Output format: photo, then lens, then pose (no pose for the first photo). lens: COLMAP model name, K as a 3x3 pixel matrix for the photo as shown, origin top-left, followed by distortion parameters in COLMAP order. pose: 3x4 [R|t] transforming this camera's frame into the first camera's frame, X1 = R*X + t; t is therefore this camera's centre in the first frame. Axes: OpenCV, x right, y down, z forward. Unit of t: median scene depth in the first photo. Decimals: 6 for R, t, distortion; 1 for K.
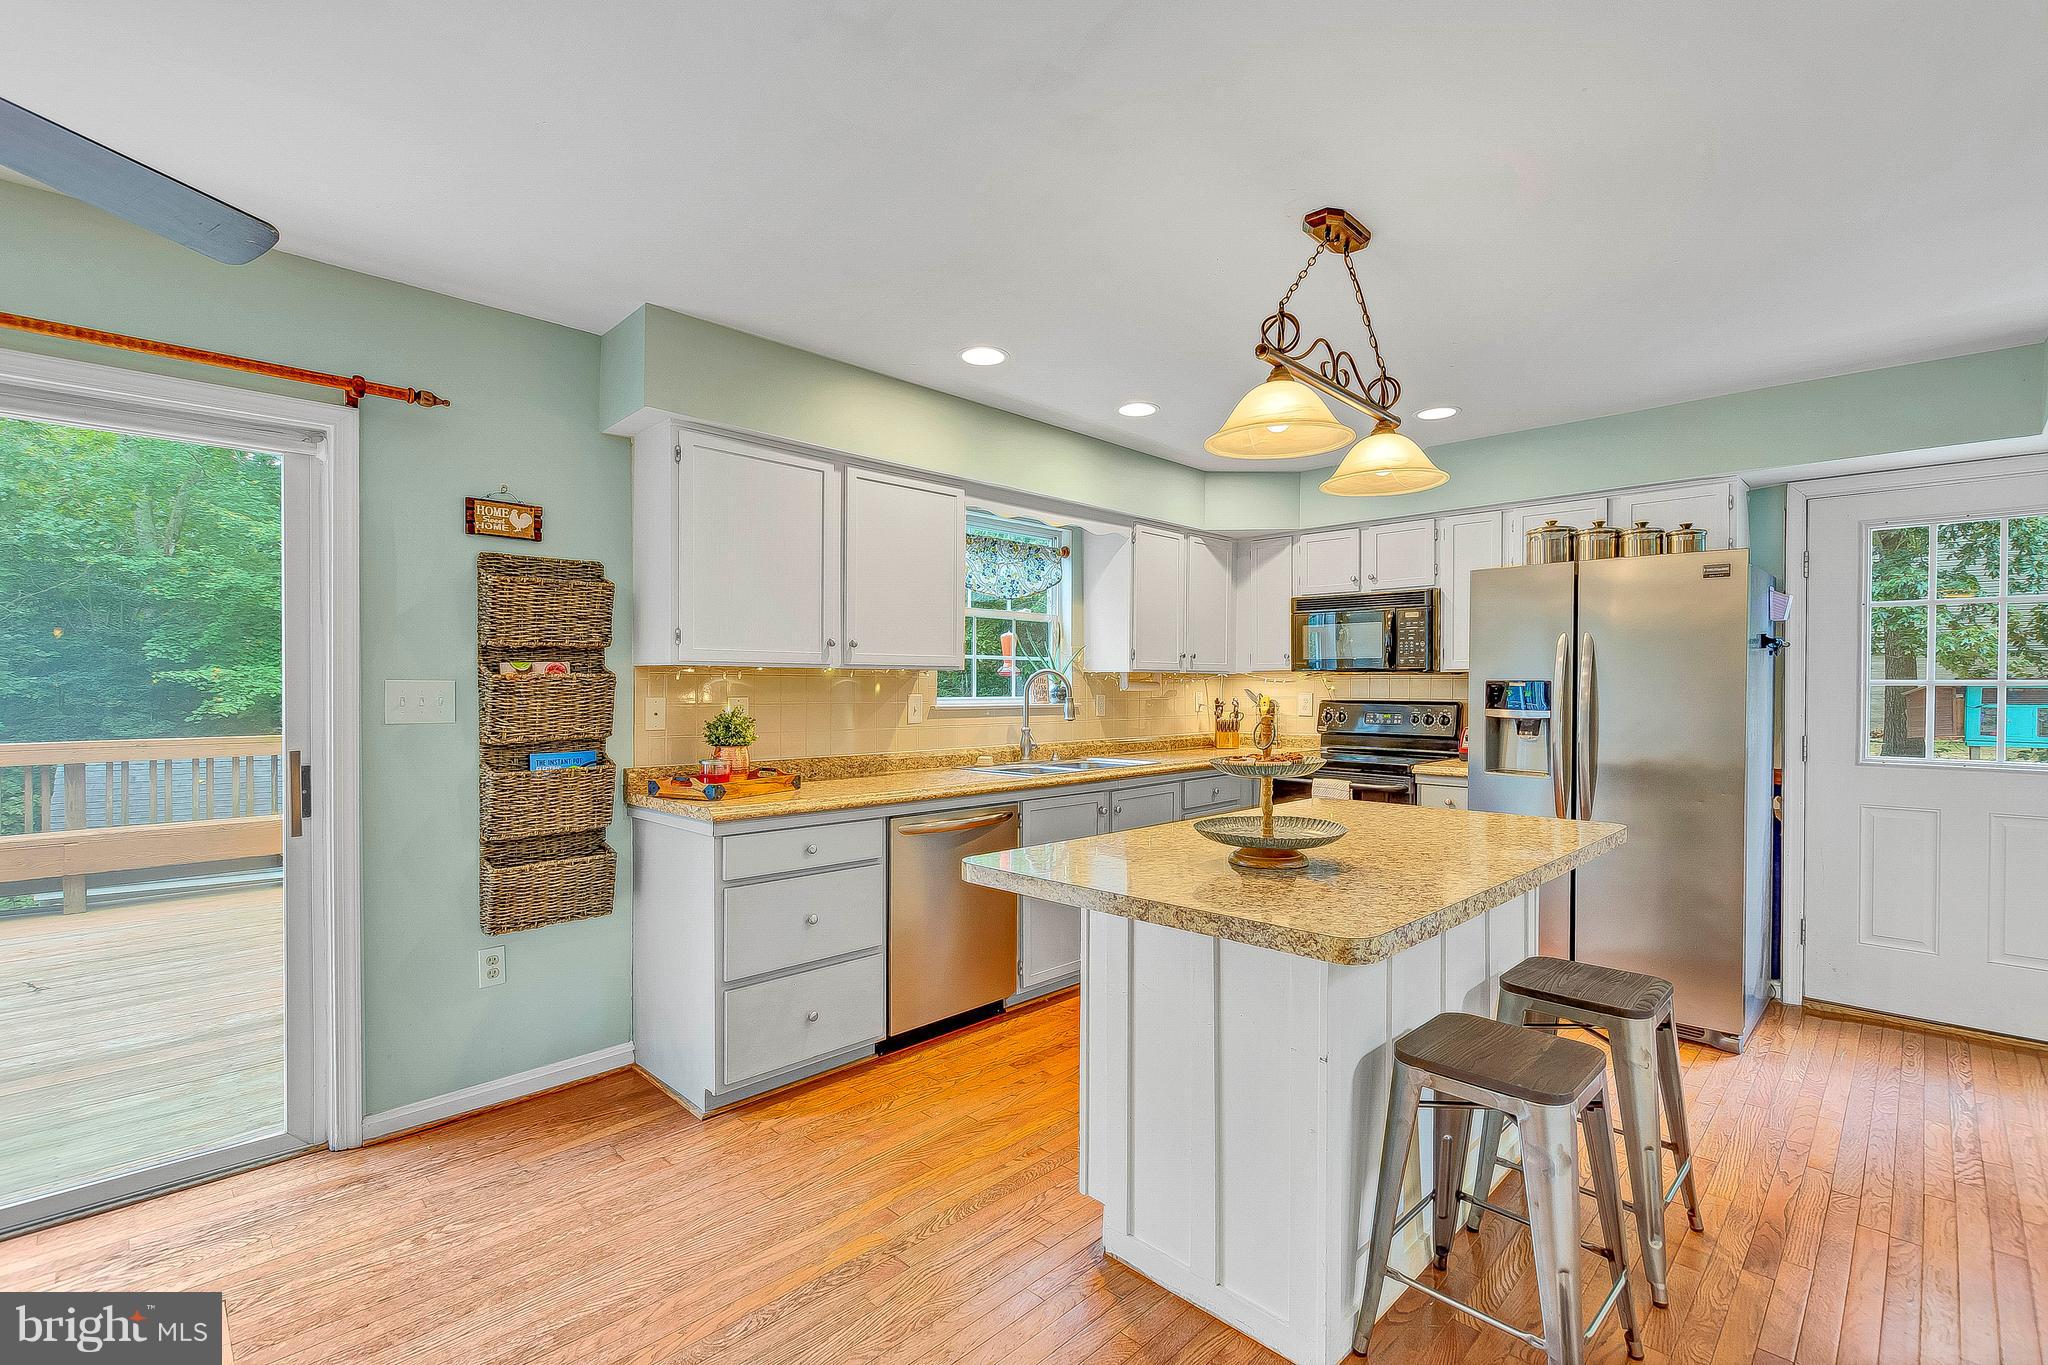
lens RADIAL K [[912.3, 0, 1034.2], [0, 912.3, 687.0], [0, 0, 1]] dist [-0.000629, 0.000077]
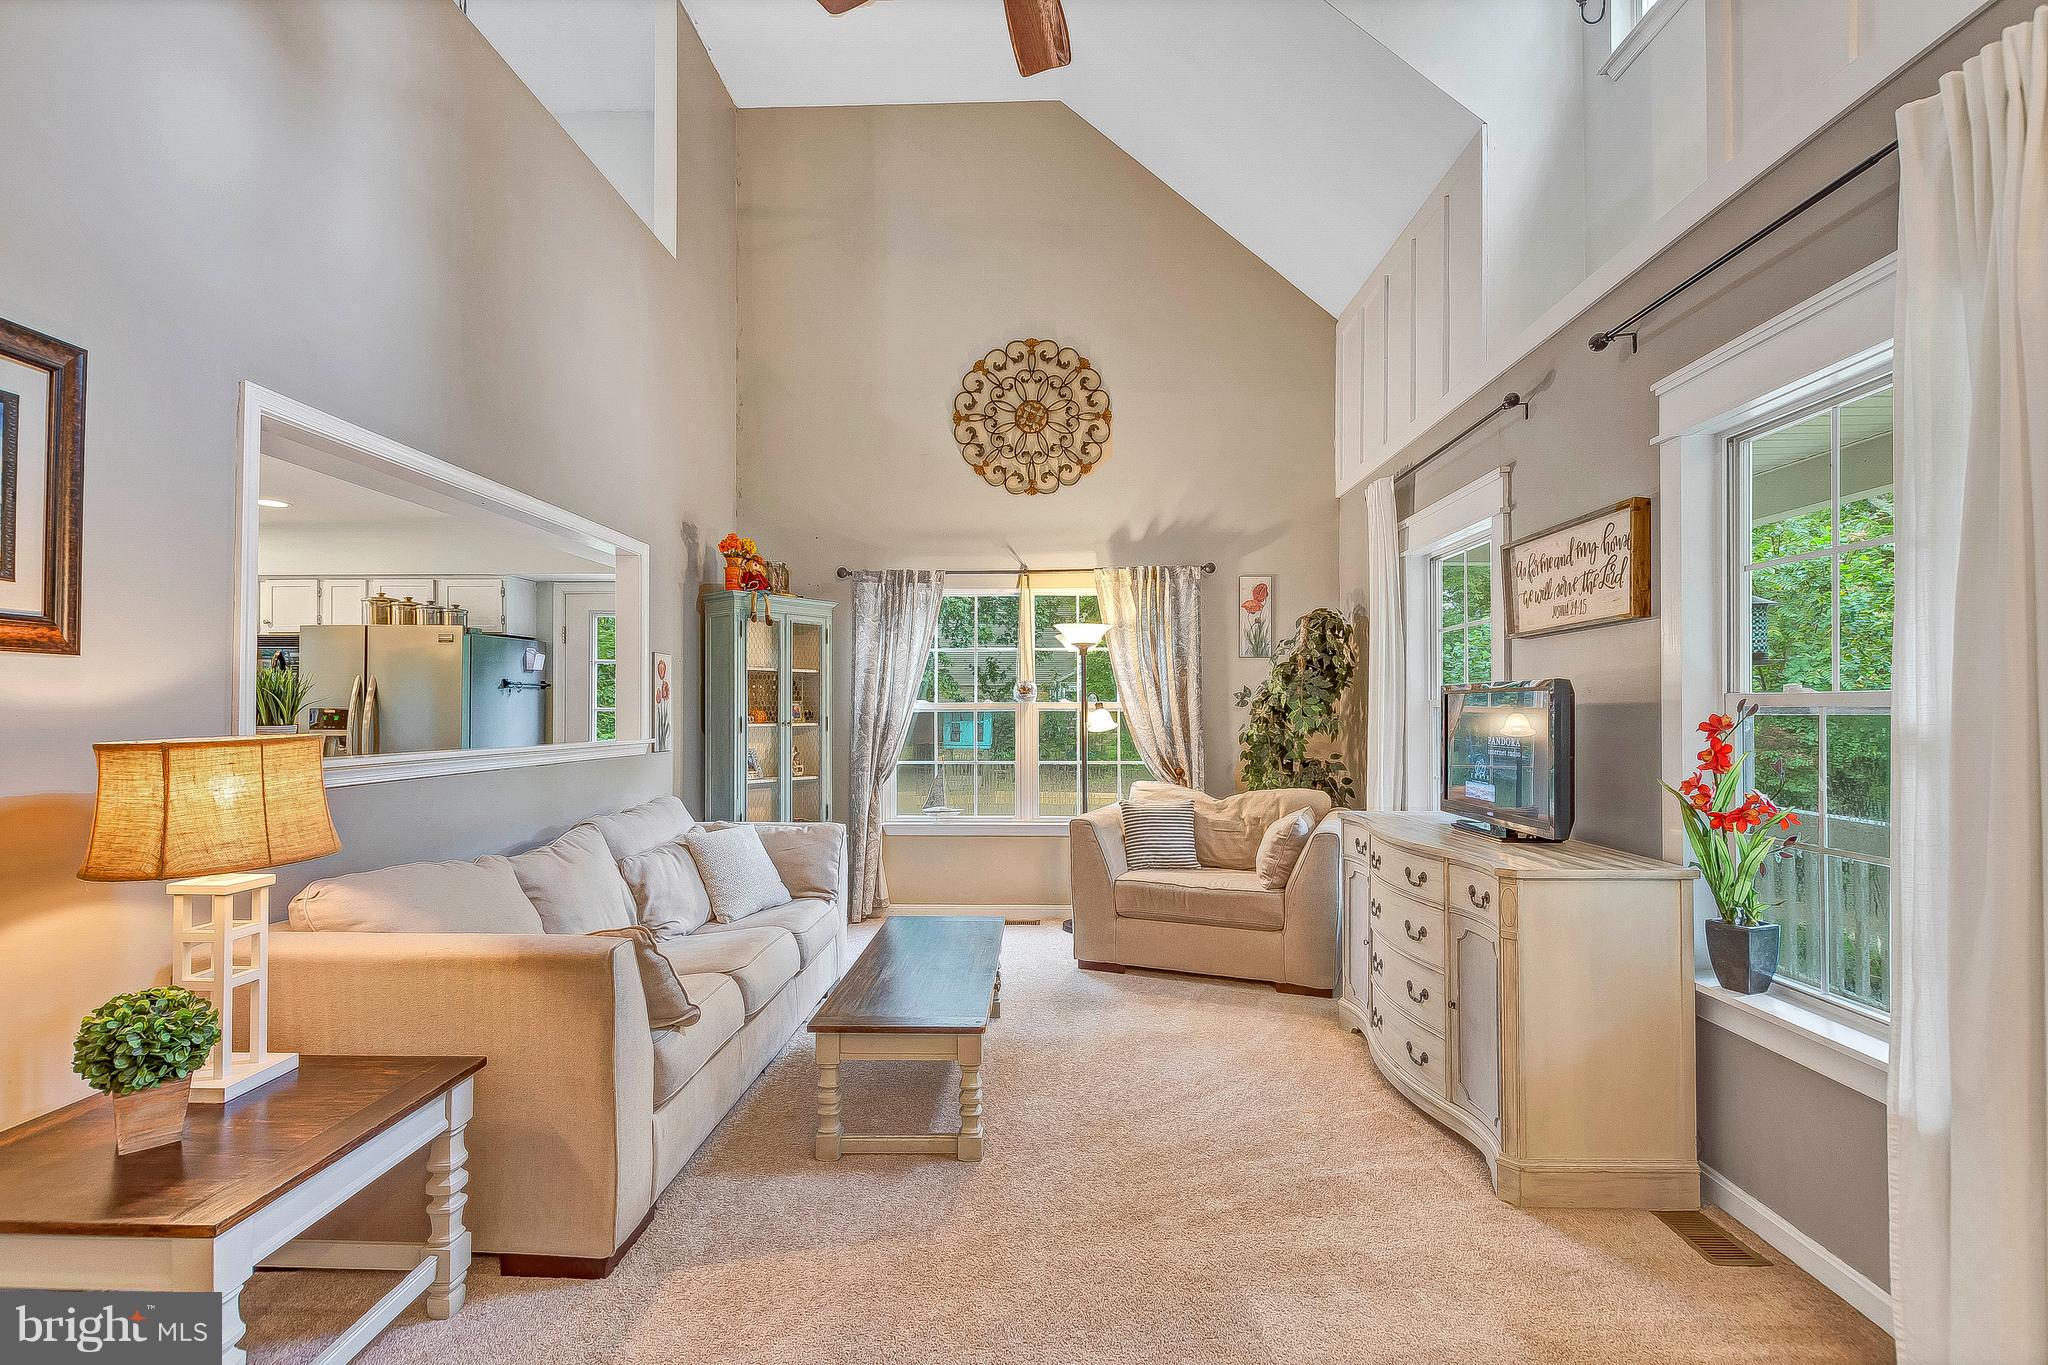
lens RADIAL K [[909.8, 0, 1024.4], [0, 909.8, 699.7], [0, 0, 1]] dist [-0.000250, 0.000141]
pose [[0.733662, 0.006085, 0.679487, 0.306880], [0.003750, 0.999908, -0.013004, 0.001004], [-0.679504, 0.012089, 0.733572, -0.600622]]
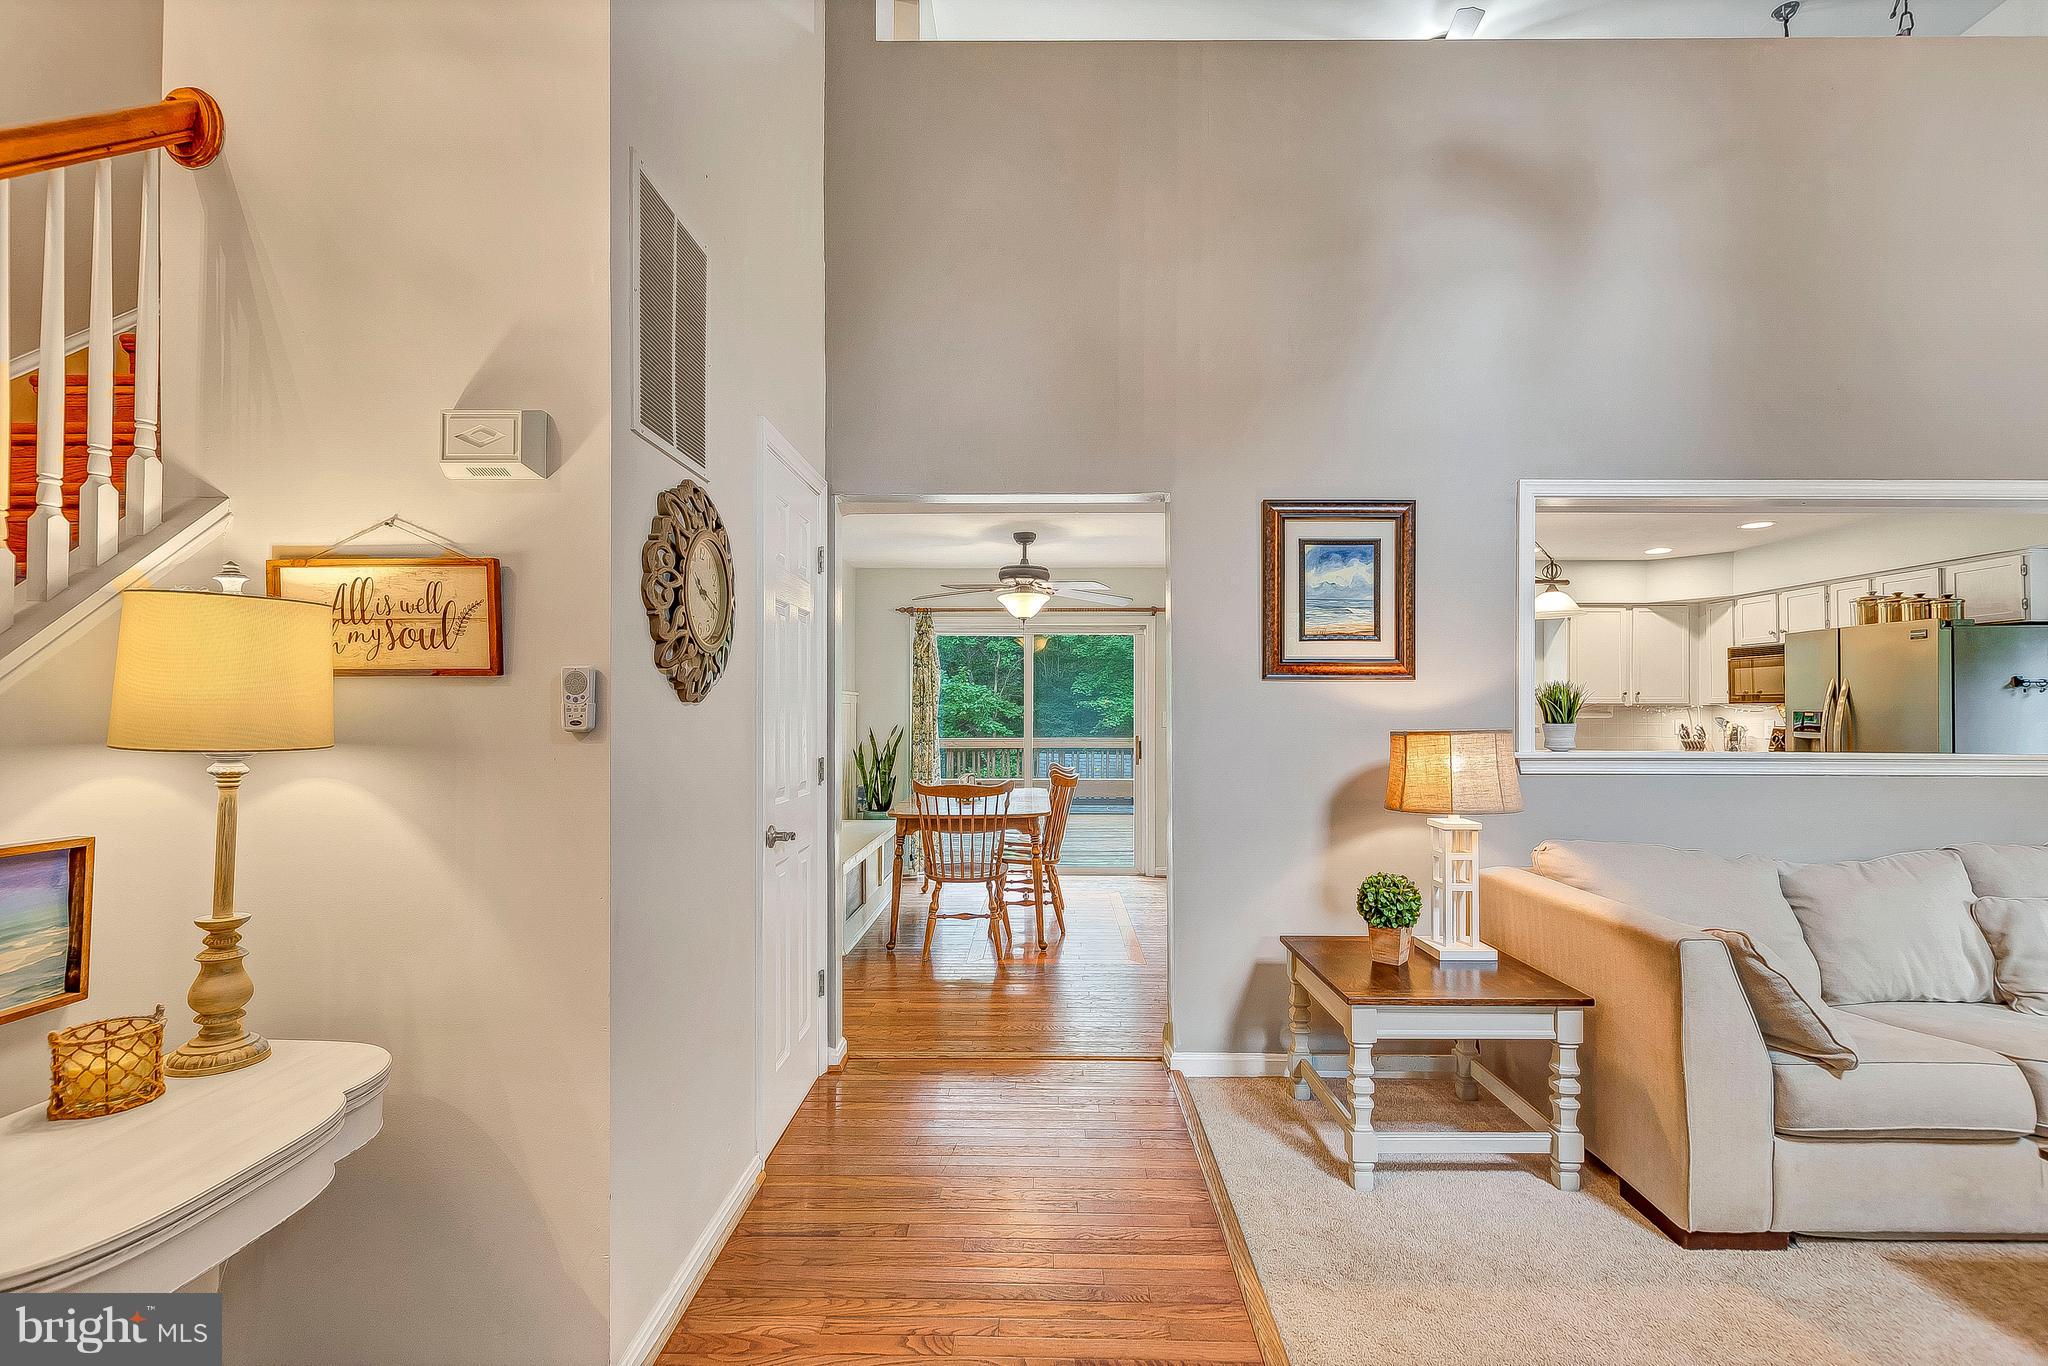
lens RADIAL K [[928.3, 0, 1032.6], [0, 928.3, 702.6], [0, 0, 1]] dist [-0.000293, -0.000463]
pose [[0.694914, -0.001792, -0.719091, 0.609025], [-0.006505, 0.999940, -0.008778, -0.000258], [0.719064, 0.010777, 0.694861, -0.729318]]
